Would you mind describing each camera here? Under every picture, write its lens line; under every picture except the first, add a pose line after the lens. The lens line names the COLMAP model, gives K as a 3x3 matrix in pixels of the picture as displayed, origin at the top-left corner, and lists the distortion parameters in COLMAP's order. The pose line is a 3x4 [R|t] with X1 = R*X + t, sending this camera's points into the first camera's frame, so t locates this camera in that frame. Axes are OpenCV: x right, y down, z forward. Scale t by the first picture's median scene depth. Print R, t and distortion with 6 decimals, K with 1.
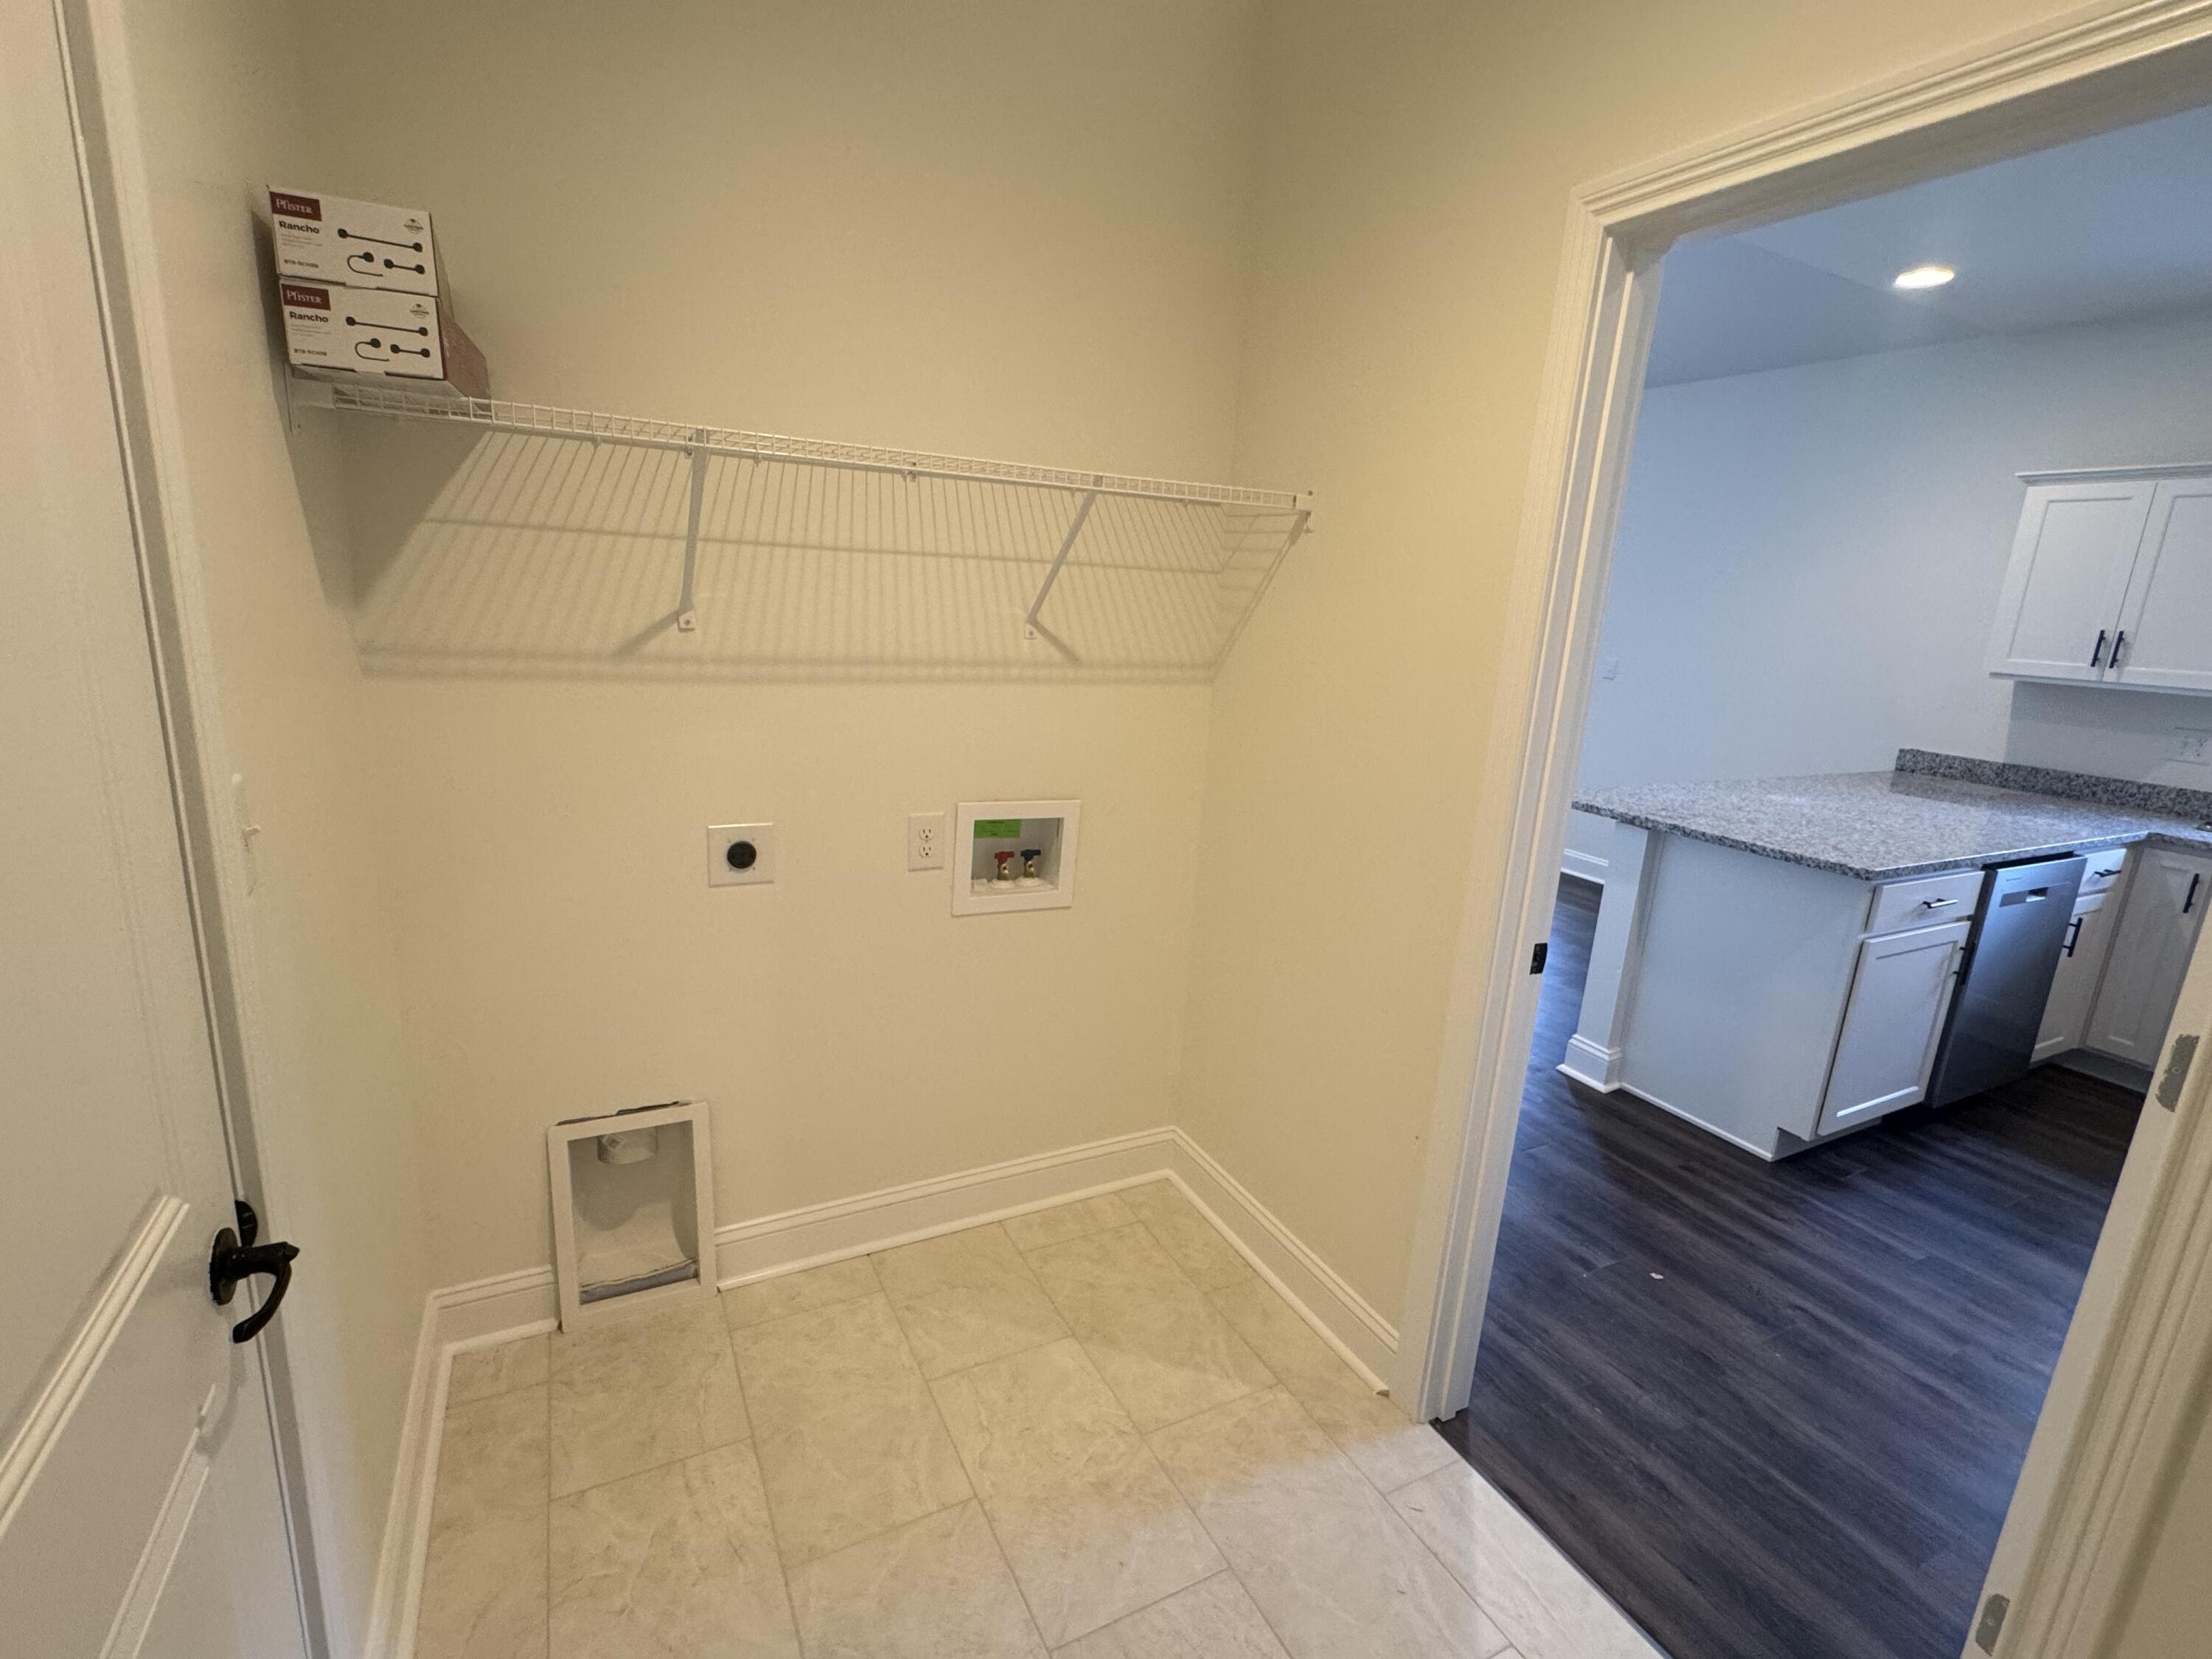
lens RADIAL K [[1011.9, 0, 1102.5], [0, 1011.9, 832.0], [0, 0, 1]] dist [-0.001394, -0.001242]
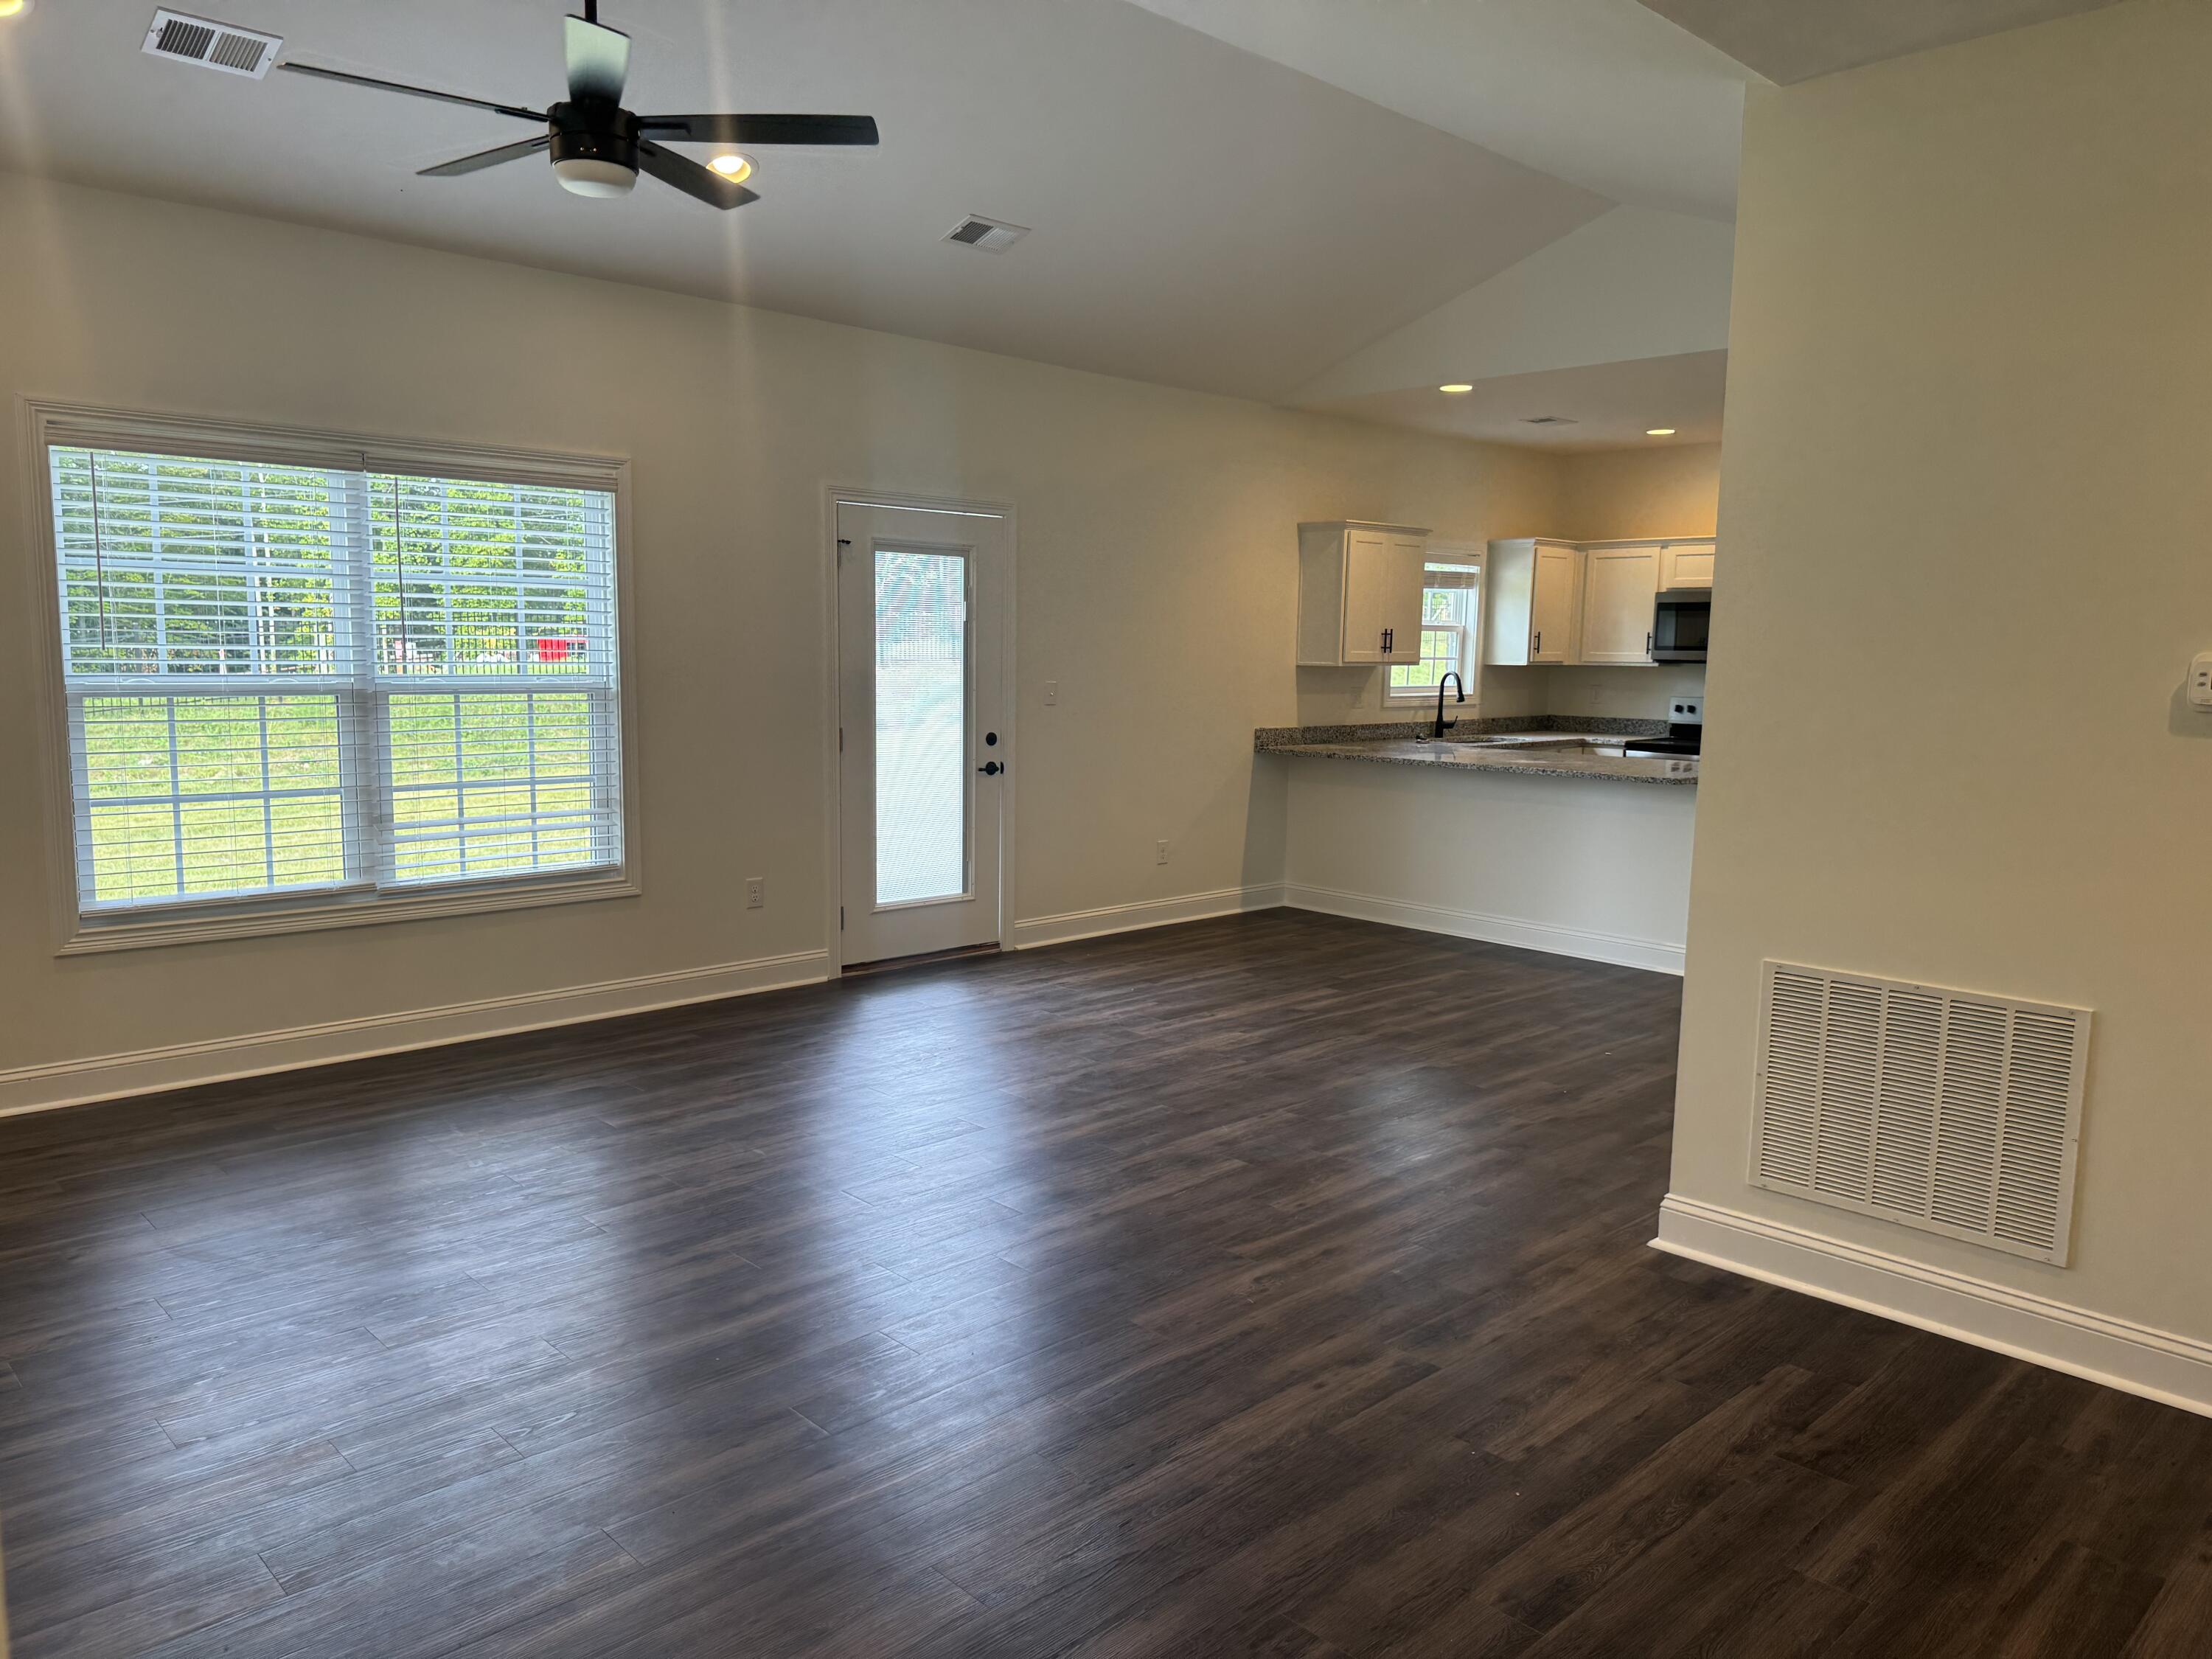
lens RADIAL K [[1543.0, 0, 1110.0], [0, 1543.0, 851.9], [0, 0, 1]] dist [0.092633, -0.123668]
pose [[-0.284383, -0.190253, 0.939644, -1.280943], [0.189946, 0.949501, 0.249736, -0.604139], [-0.939706, 0.249502, -0.233884, 2.252124]]
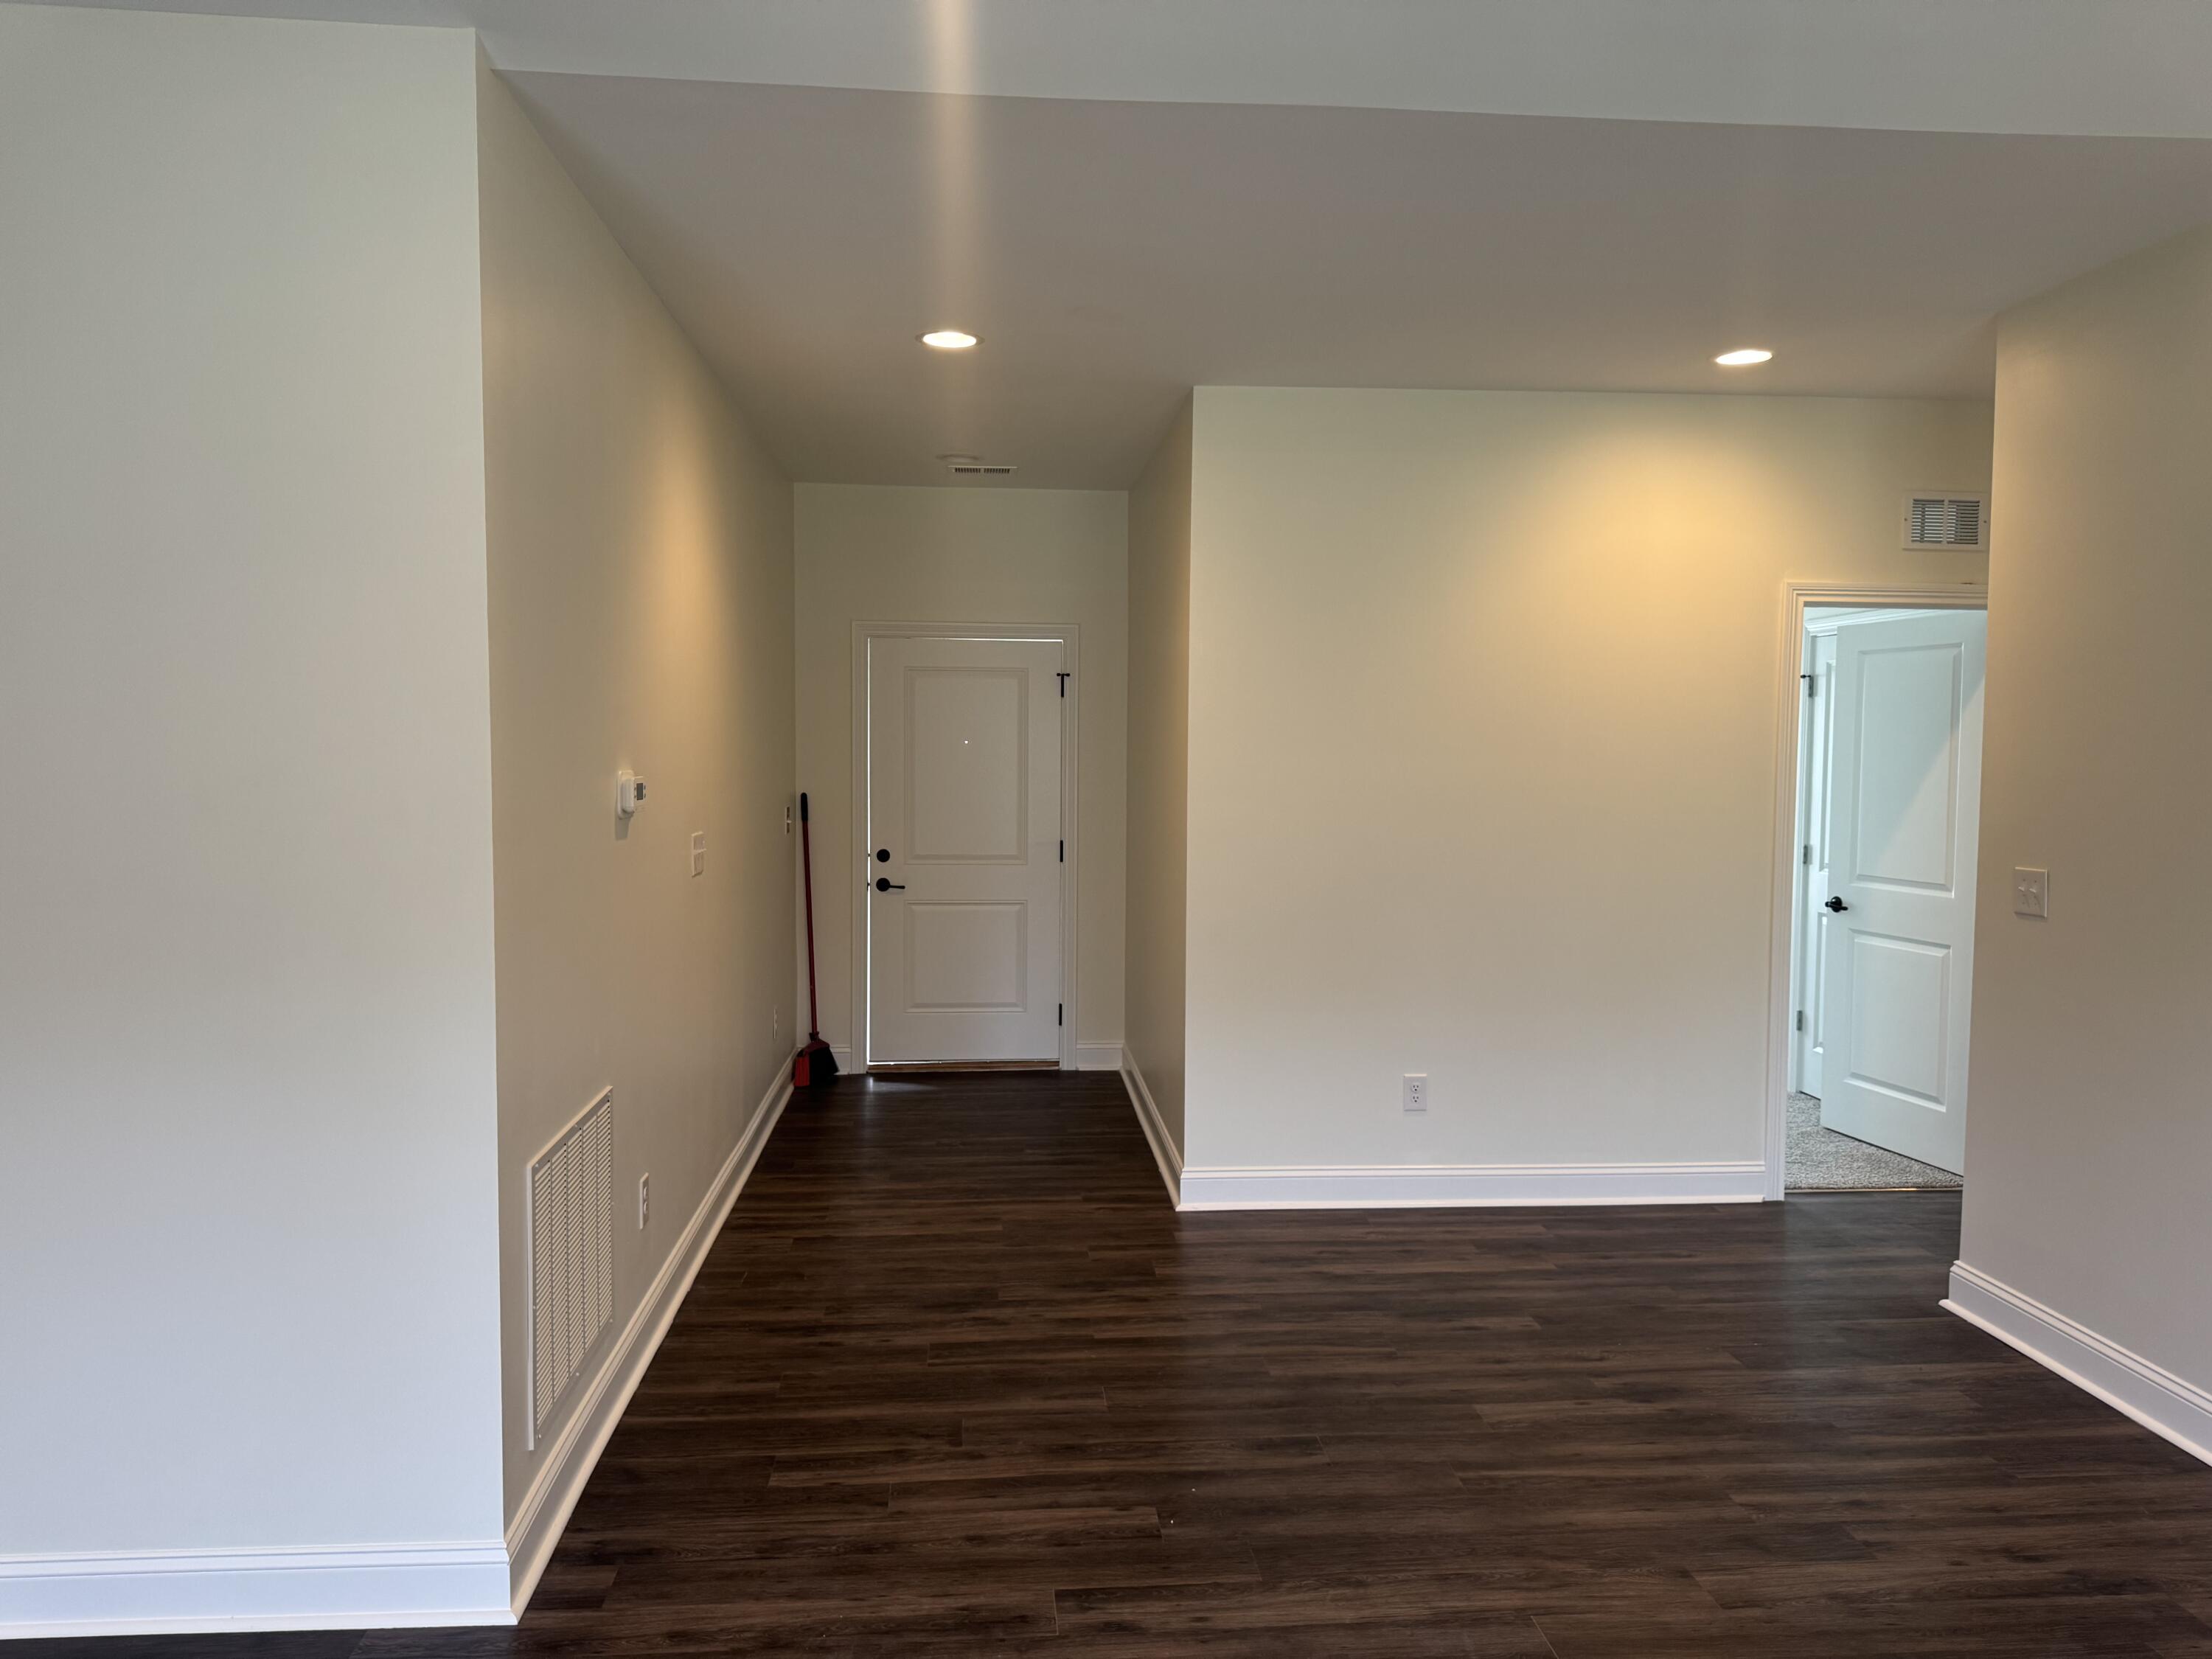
lens RADIAL K [[1559.5, 0, 1113.0], [0, 1559.5, 821.4], [0, 0, 1]] dist [0.041161, -0.057465]
pose [[-0.386772, -0.008991, -0.922132, 0.302312], [-0.242061, 0.965879, 0.092111, -0.518658], [0.889839, 0.258838, -0.375751, 2.157459]]
